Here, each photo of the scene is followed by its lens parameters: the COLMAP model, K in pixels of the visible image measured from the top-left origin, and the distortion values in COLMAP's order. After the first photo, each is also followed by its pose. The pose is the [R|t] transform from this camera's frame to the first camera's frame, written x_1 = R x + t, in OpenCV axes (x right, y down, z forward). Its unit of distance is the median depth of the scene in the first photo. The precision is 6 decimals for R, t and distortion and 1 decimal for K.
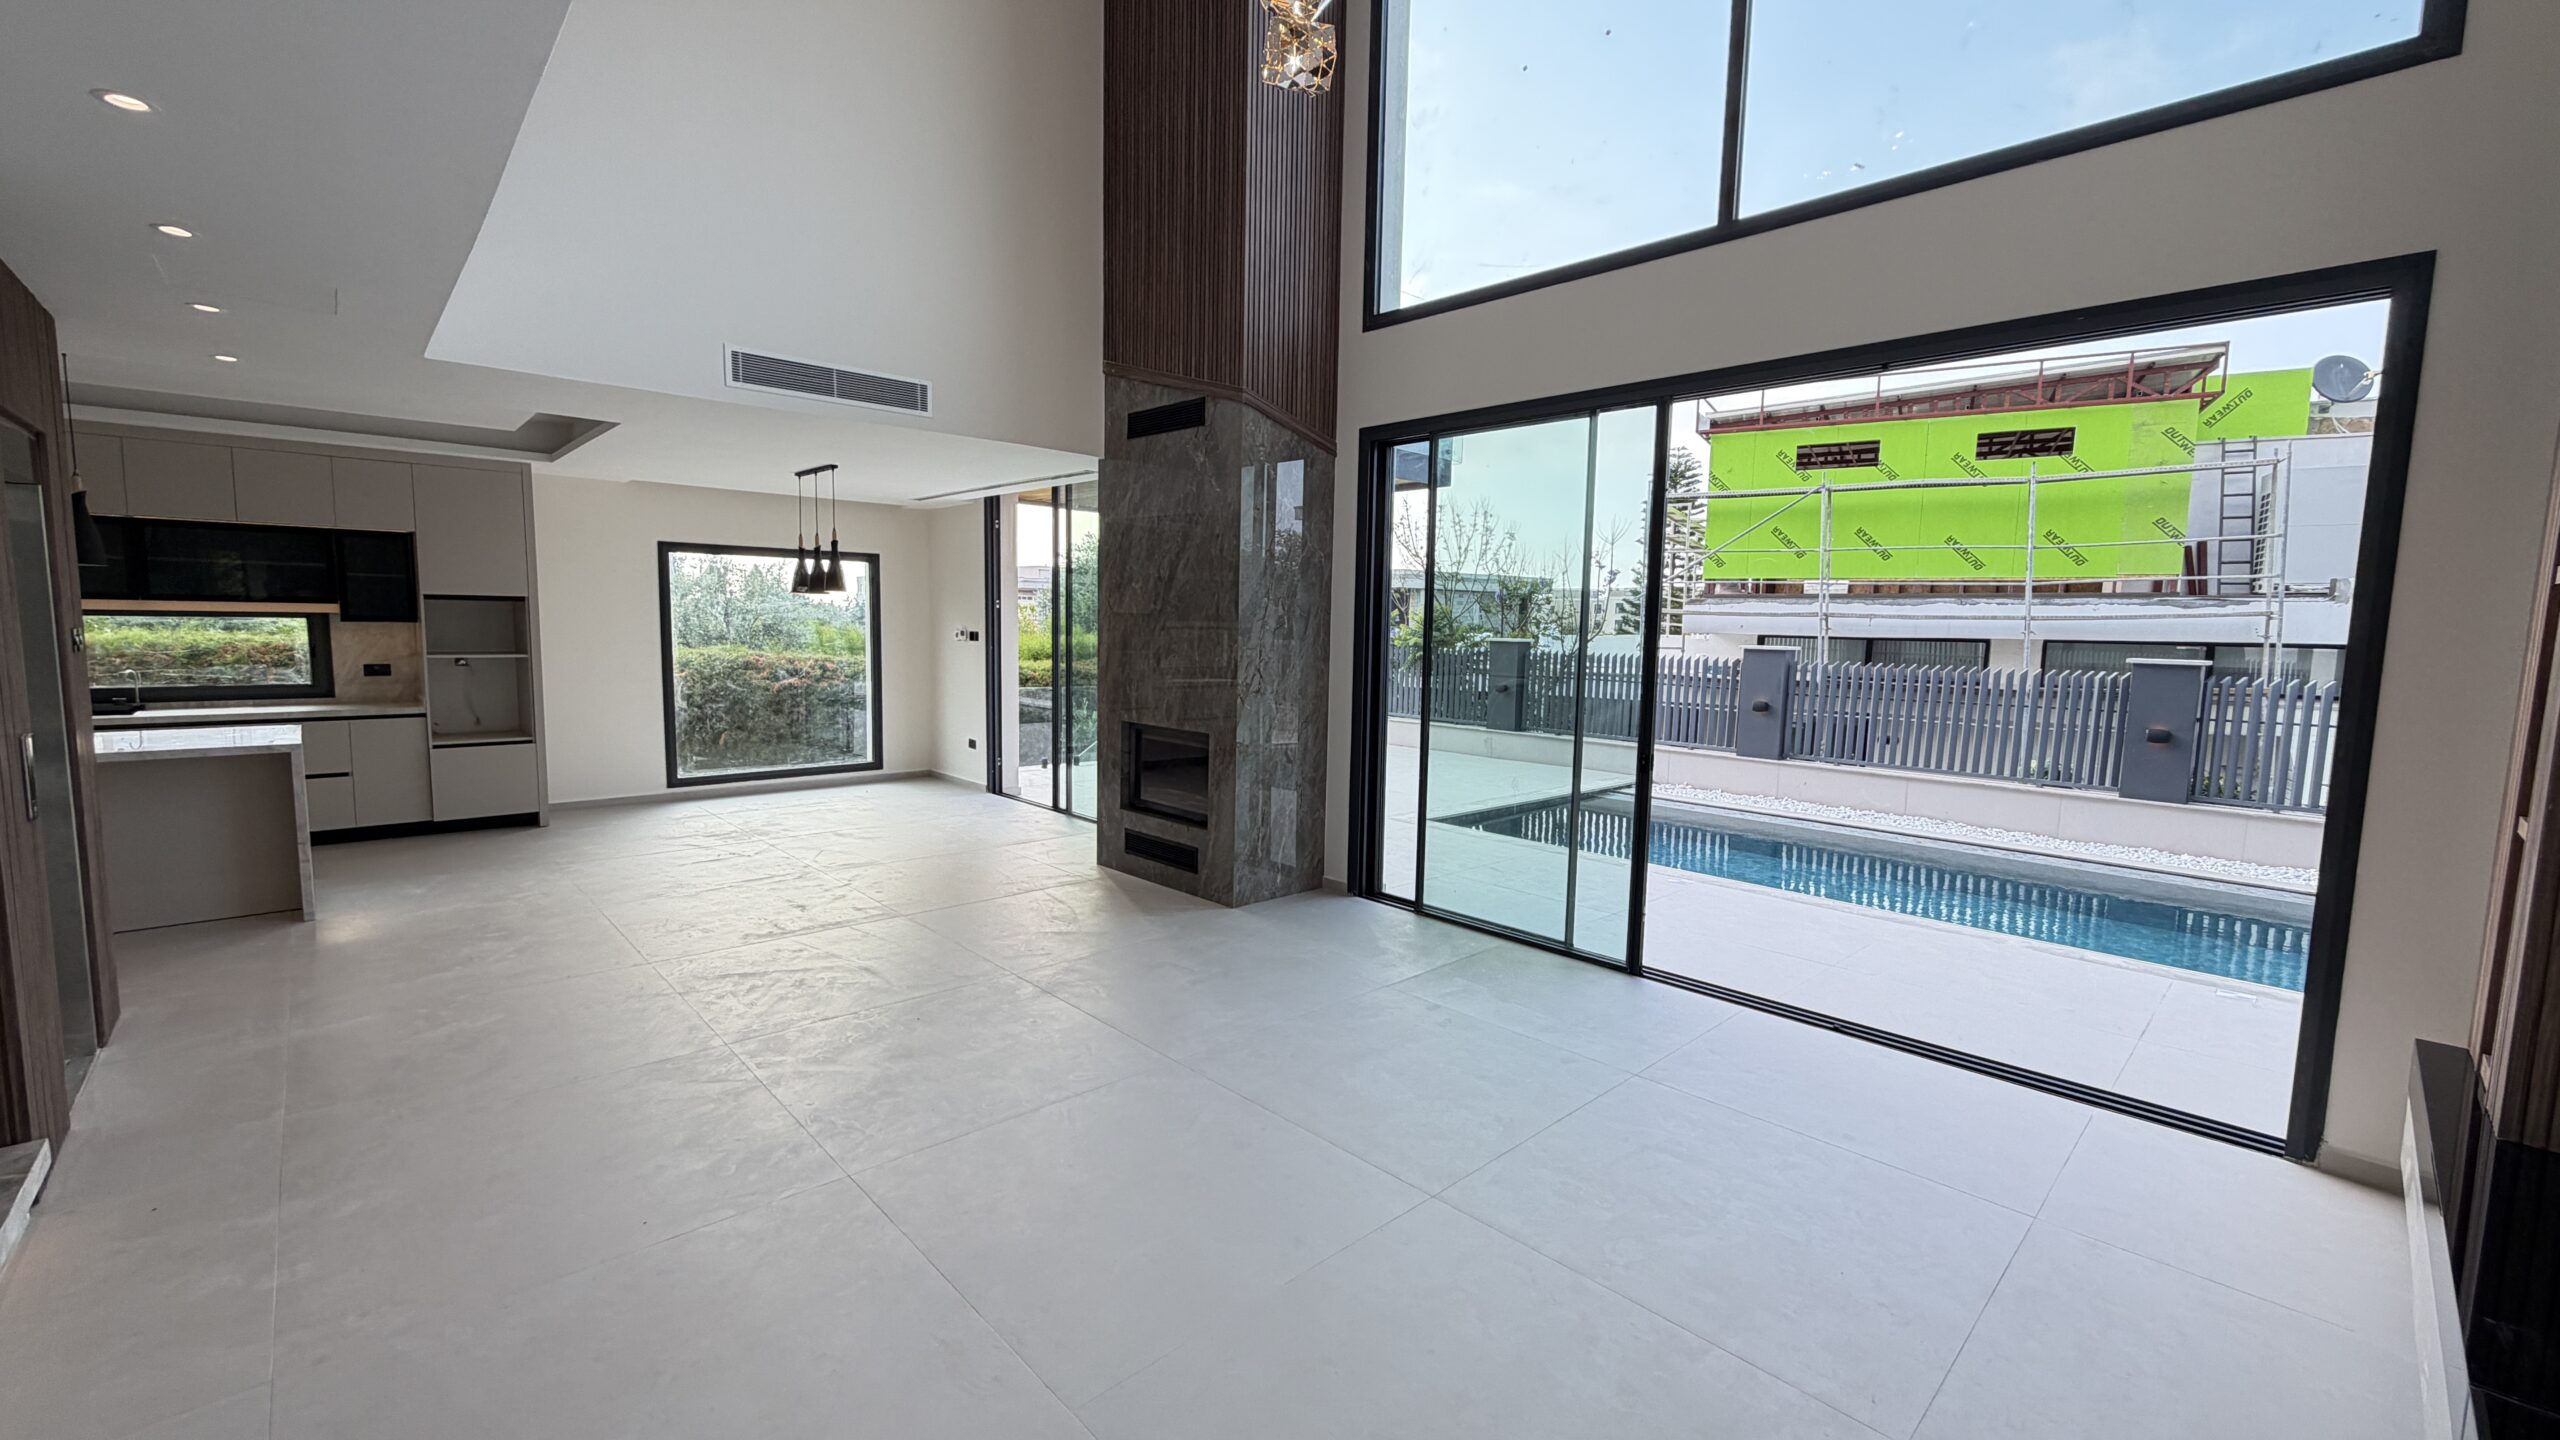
lens RADIAL K [[1021.5, 0, 1269.6], [0, 1021.5, 721.0], [0, 0, 1]] dist [0.002122, -0.000986]
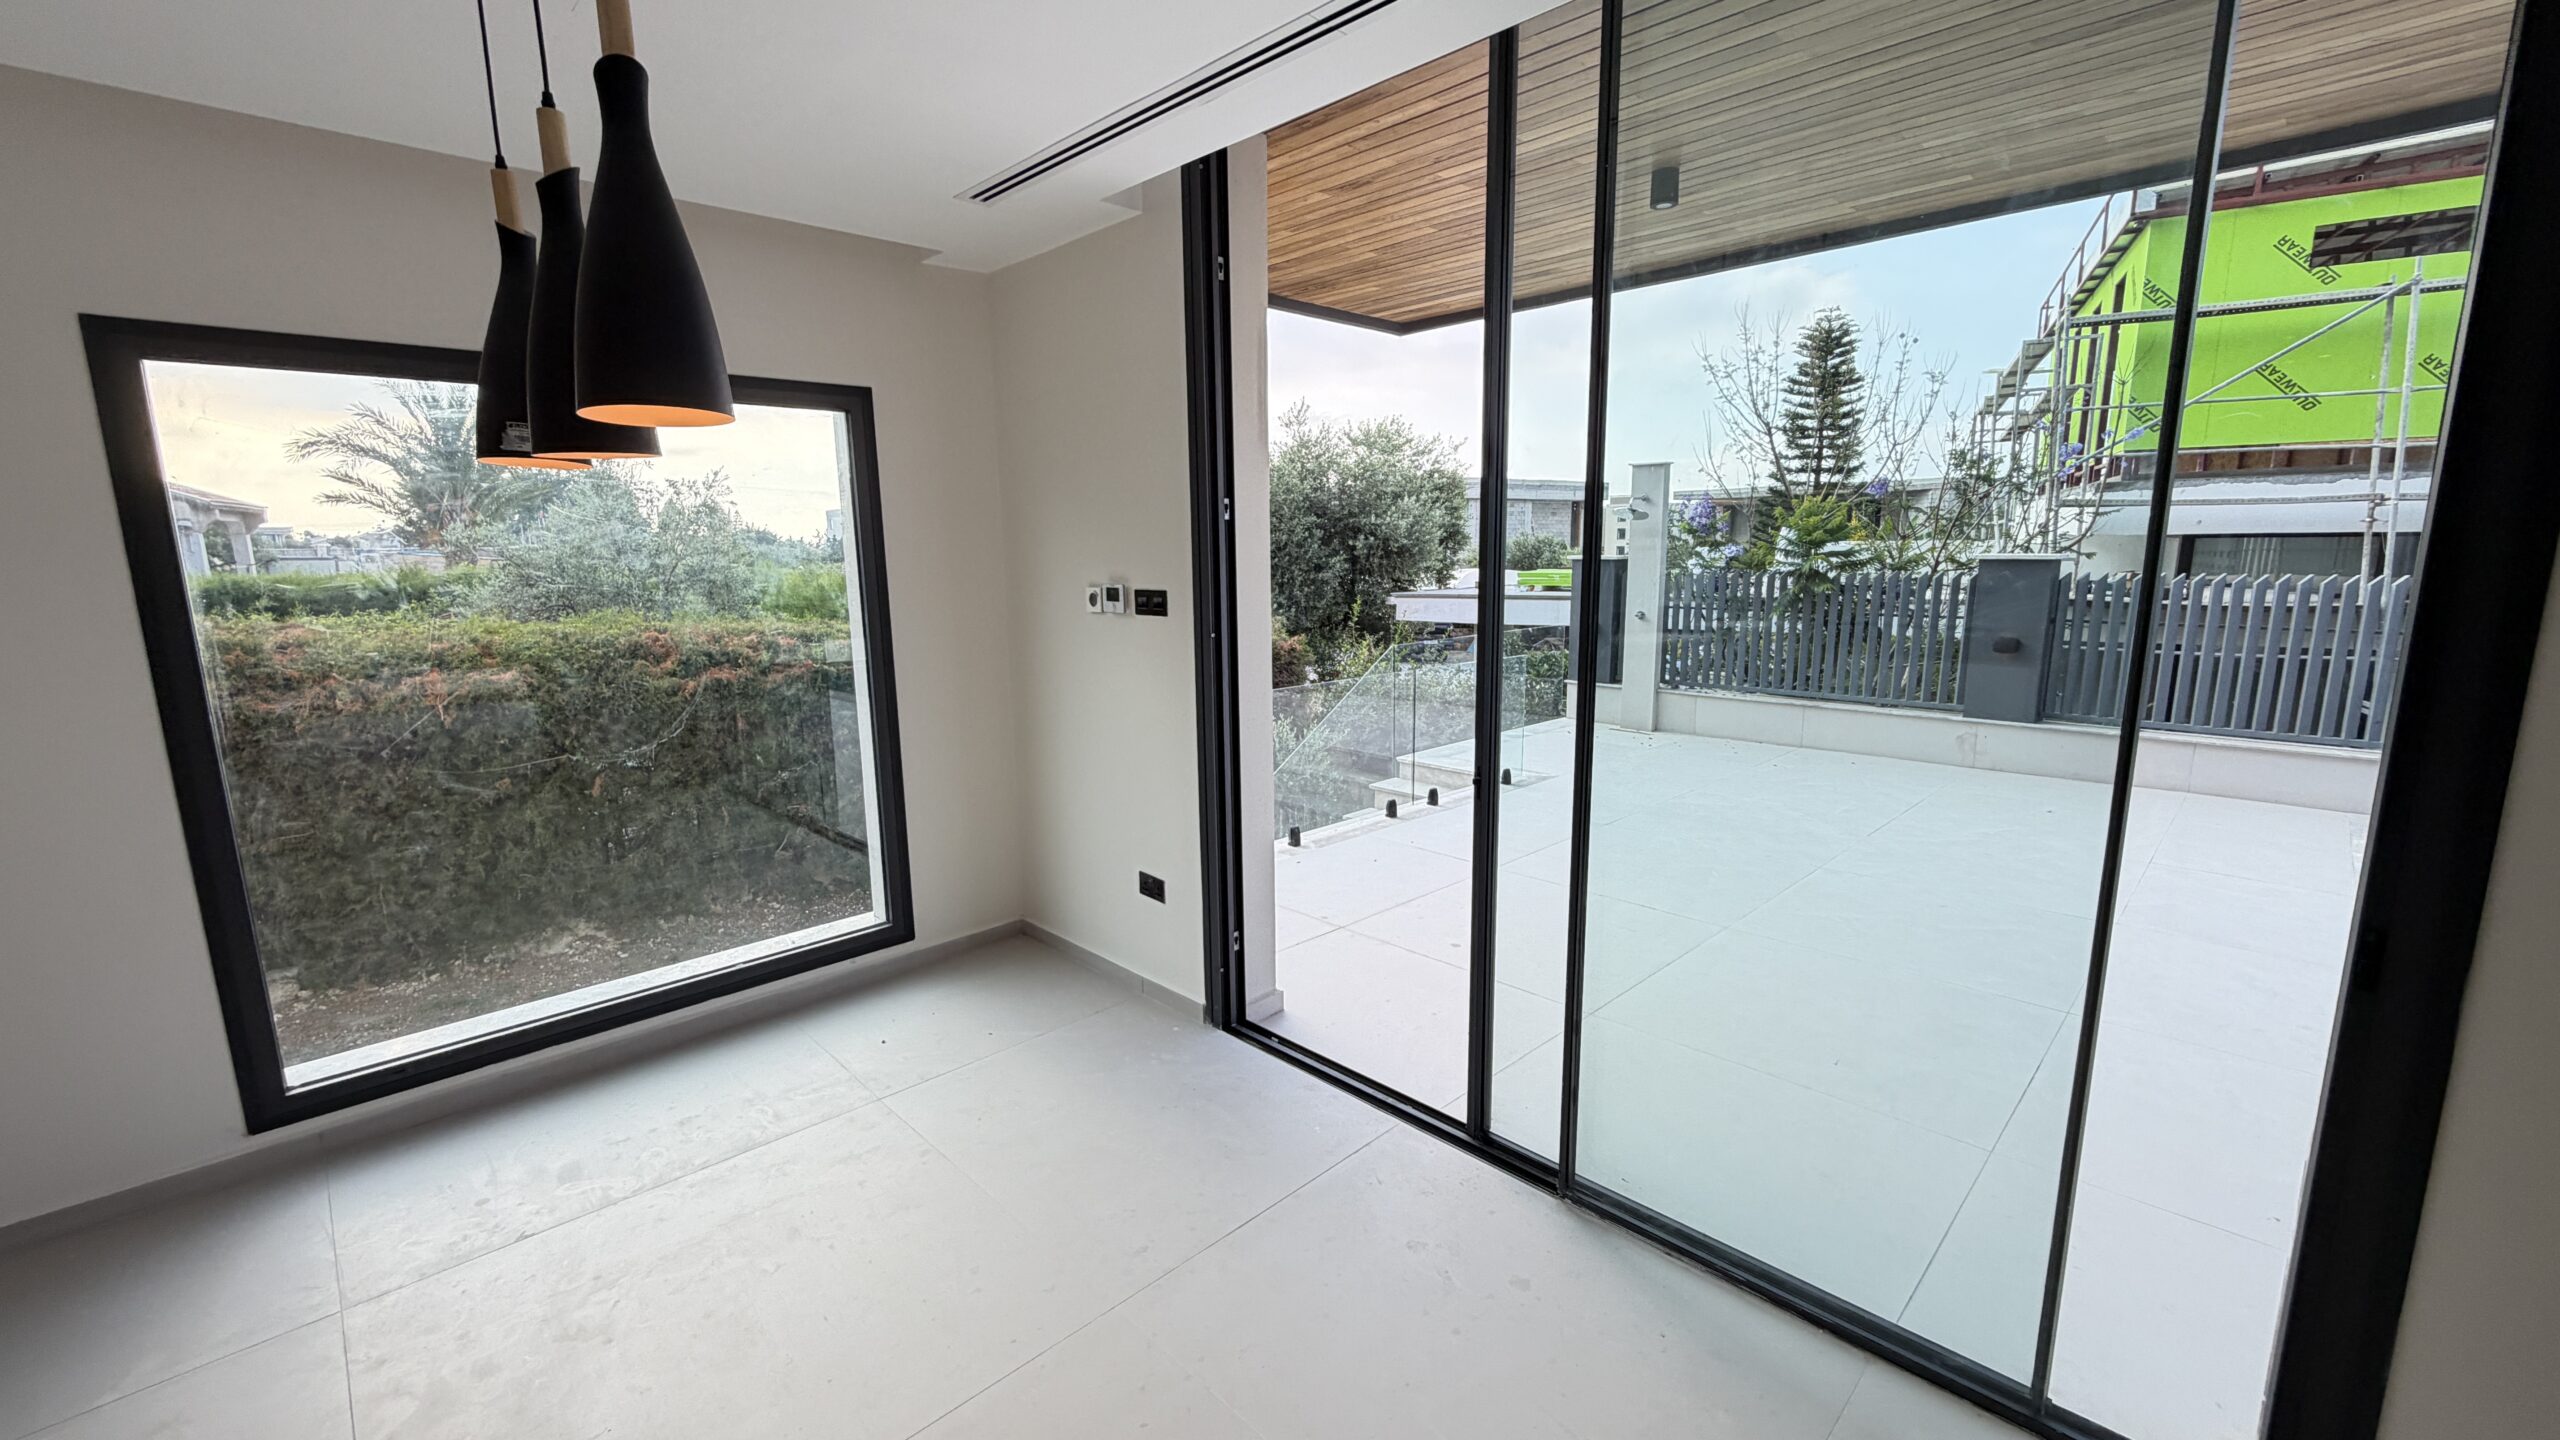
lens RADIAL K [[1021.5, 0, 1274.1], [0, 1021.5, 713.4], [0, 0, 1]] dist [0.002122, -0.000986]
pose [[0.999091, -0.039158, 0.016861, -0.363674], [0.037909, 0.996902, 0.068917, -0.096038], [-0.019507, -0.068215, 0.997480, 0.910617]]
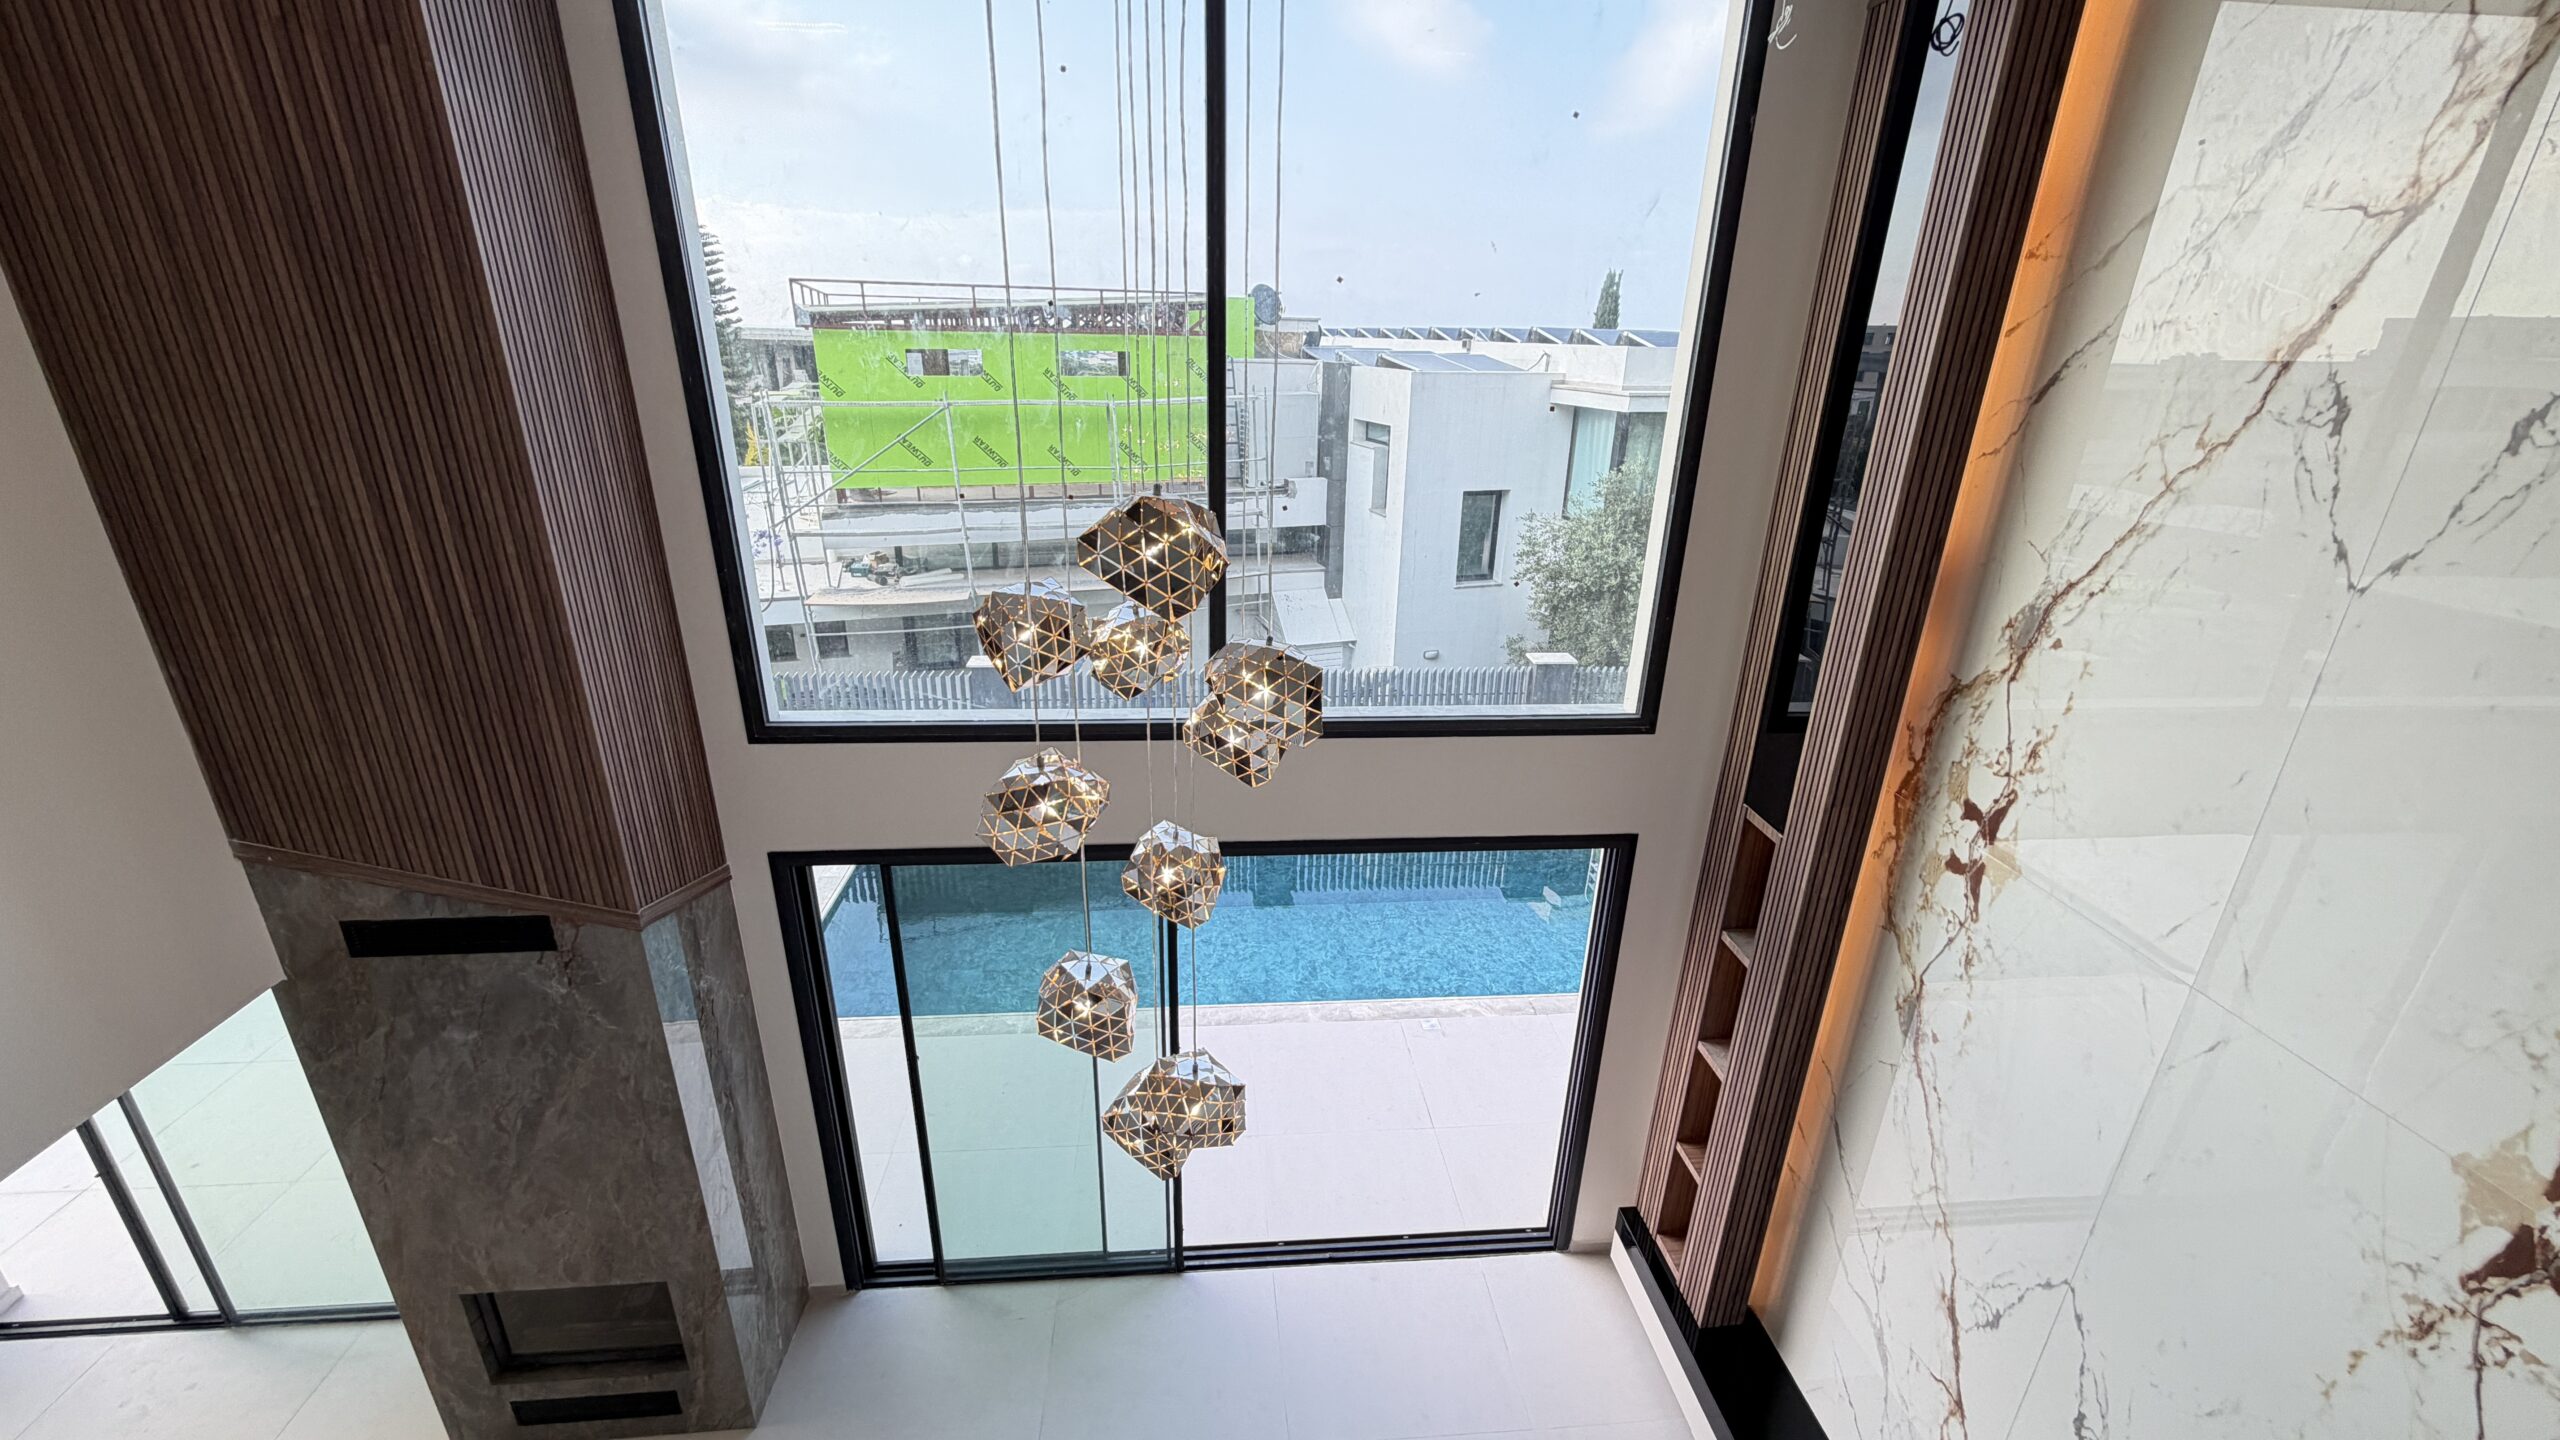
lens RADIAL K [[1021.5, 0, 1276.3], [0, 1021.5, 721.9], [0, 0, 1]] dist [0.002122, -0.000986]
pose [[0.618546, -0.291424, 0.729708, -0.192444], [0.070961, 0.945601, 0.317495, -0.539160], [-0.782538, -0.144604, 0.605577, 0.203279]]
